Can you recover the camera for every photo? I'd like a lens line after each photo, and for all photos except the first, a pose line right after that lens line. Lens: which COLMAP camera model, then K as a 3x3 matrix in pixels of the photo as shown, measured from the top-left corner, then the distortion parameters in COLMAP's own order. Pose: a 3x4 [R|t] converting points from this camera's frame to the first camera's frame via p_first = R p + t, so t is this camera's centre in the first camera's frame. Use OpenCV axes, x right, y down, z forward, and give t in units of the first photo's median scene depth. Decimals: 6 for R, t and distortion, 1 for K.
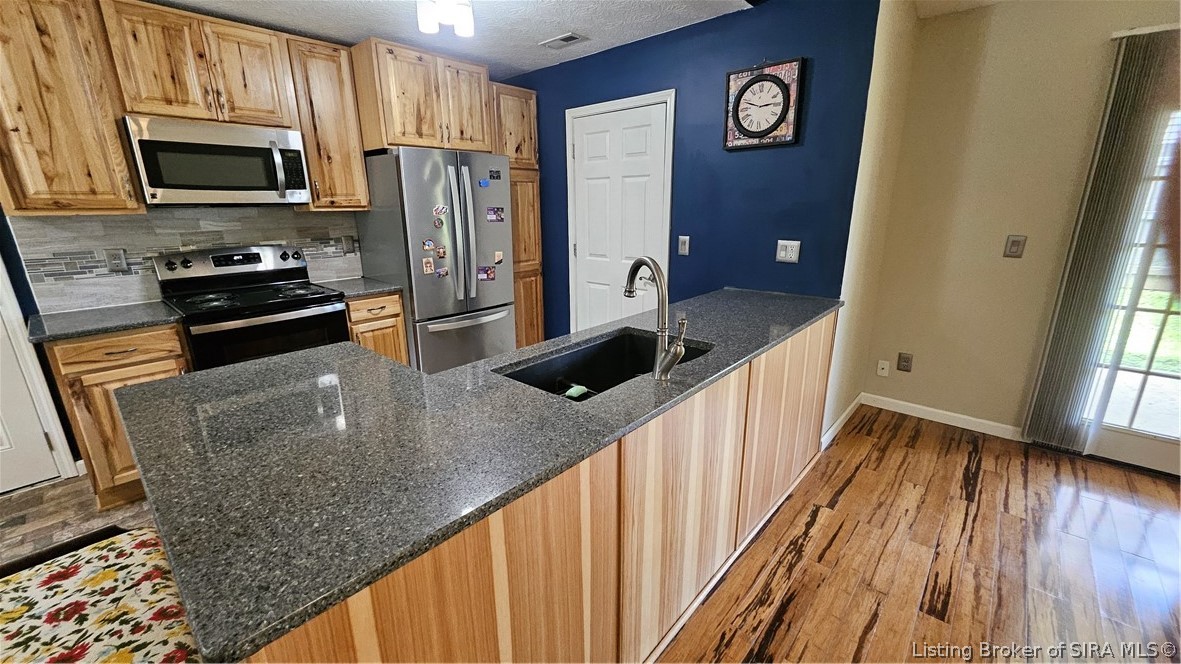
lens RADIAL K [[466.7, 0, 587.5], [0, 466.7, 326.2], [0, 0, 1]] dist [0.006293, -0.000205]
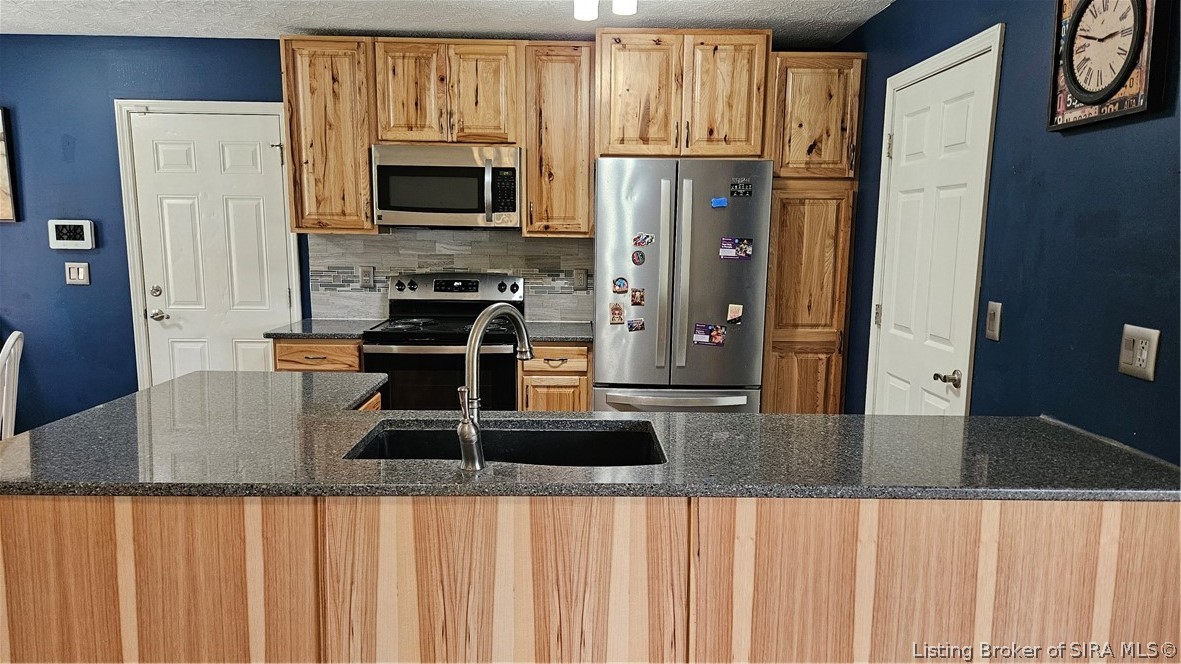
lens RADIAL K [[785.4, 0, 591.2], [0, 785.4, 343.8], [0, 0, 1]] dist [0.056662, -0.034879]
pose [[0.694396, 0.122024, -0.709172, 0.584080], [-0.203094, 0.978685, -0.030465, -0.040573], [0.690339, 0.165183, 0.704377, 0.123164]]
